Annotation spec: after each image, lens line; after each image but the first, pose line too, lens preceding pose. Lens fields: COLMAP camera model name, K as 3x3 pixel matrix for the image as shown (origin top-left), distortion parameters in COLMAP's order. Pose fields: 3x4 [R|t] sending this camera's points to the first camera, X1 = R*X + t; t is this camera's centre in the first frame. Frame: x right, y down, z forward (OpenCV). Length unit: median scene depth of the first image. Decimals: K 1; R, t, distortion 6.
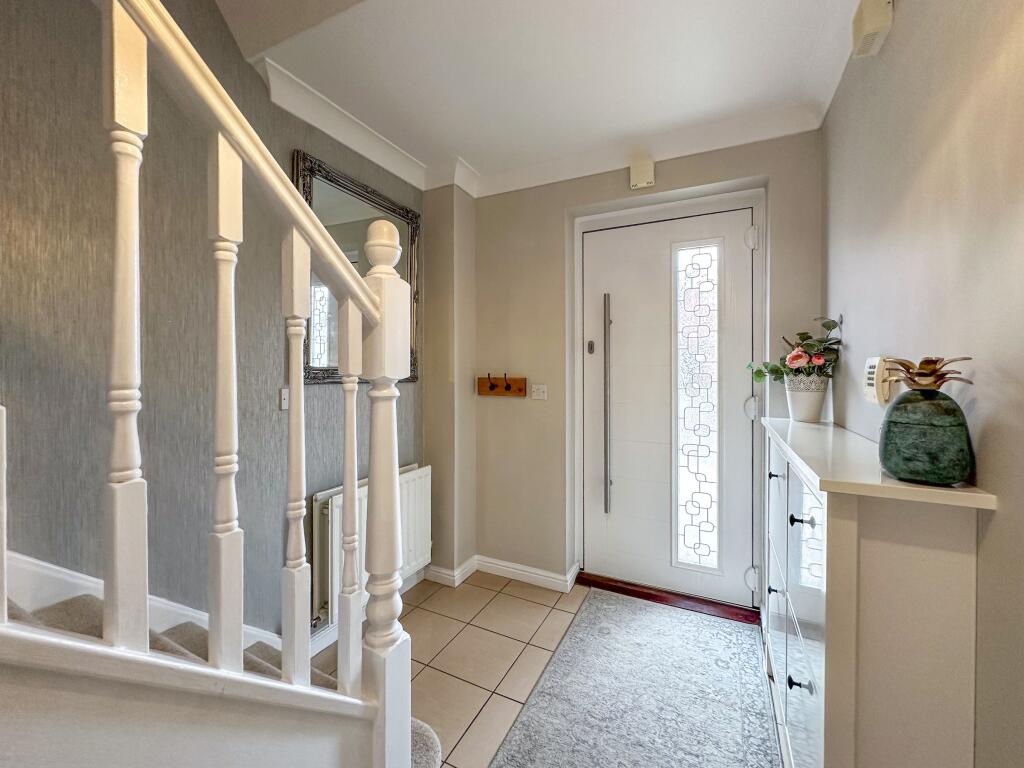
lens RADIAL K [[415.7, 0, 512.0], [0, 415.7, 384.0], [0, 0, 1]] dist [-0.000923, -0.000355]
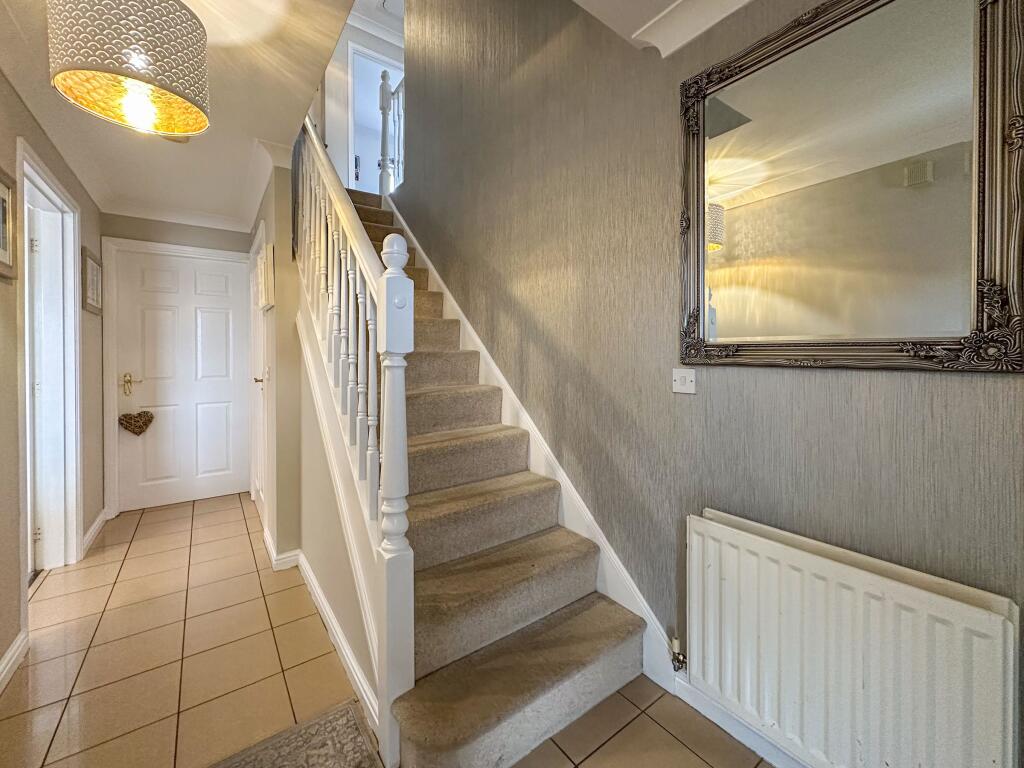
lens RADIAL K [[419.2, 0, 512.0], [0, 419.2, 360.5], [0, 0, 1]] dist [0.000537, -0.000061]
pose [[-0.458750, 0.009657, -0.888513, 0.406936], [-0.028415, 0.999270, 0.025532, -0.018355], [0.888111, 0.036960, -0.458141, 1.118937]]
